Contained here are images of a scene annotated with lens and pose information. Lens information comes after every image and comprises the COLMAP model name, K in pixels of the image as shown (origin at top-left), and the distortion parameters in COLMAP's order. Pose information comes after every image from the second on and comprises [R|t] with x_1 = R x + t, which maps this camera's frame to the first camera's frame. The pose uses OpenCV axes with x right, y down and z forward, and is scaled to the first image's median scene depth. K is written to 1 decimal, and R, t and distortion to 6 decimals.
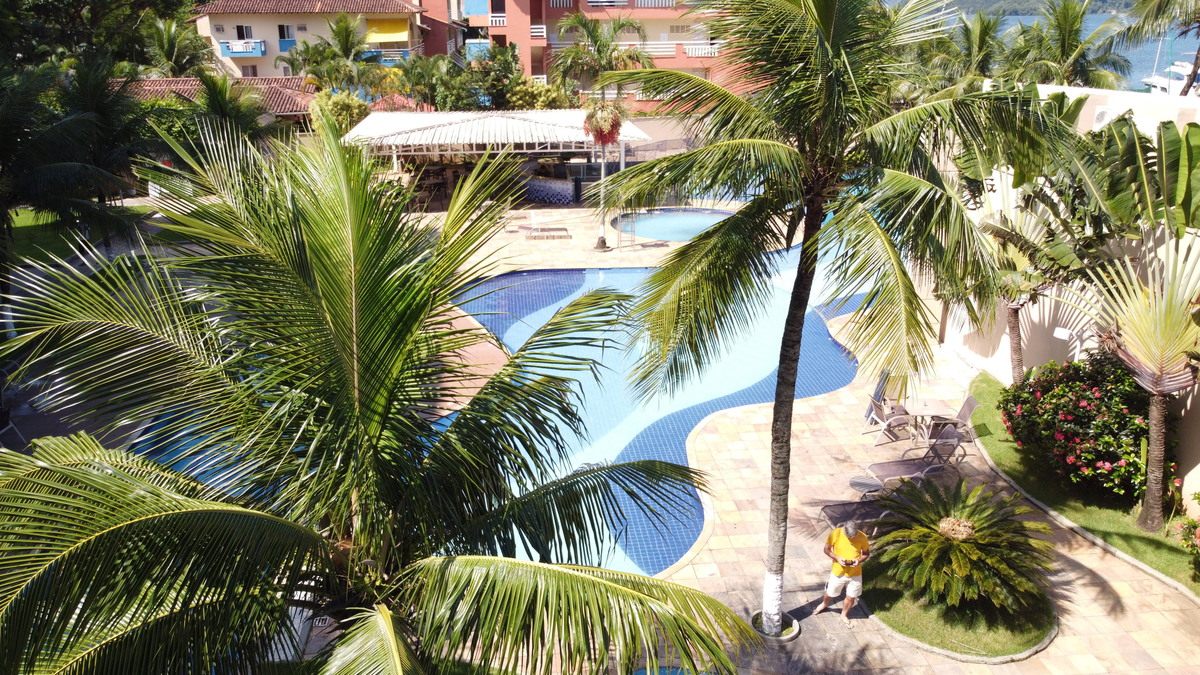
lens RADIAL K [[907.6, 0, 600.0], [0, 907.6, 337.5], [0, 0, 1]] dist [-0.002828, -0.001187]
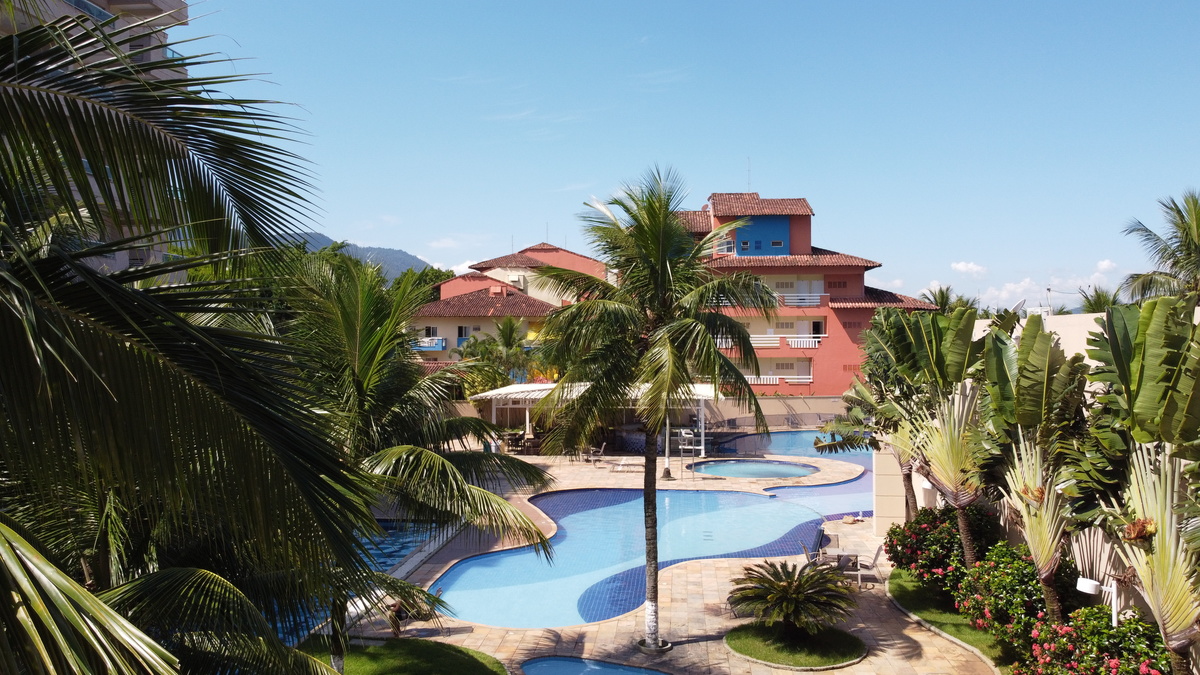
lens RADIAL K [[907.6, 0, 600.0], [0, 907.6, 337.5], [0, 0, 1]] dist [-0.002828, -0.001187]
pose [[0.981726, 0.006294, -0.190196, 0.323467], [-0.069808, 0.941689, -0.329163, 0.290205], [0.177033, 0.336425, 0.924920, -0.419123]]
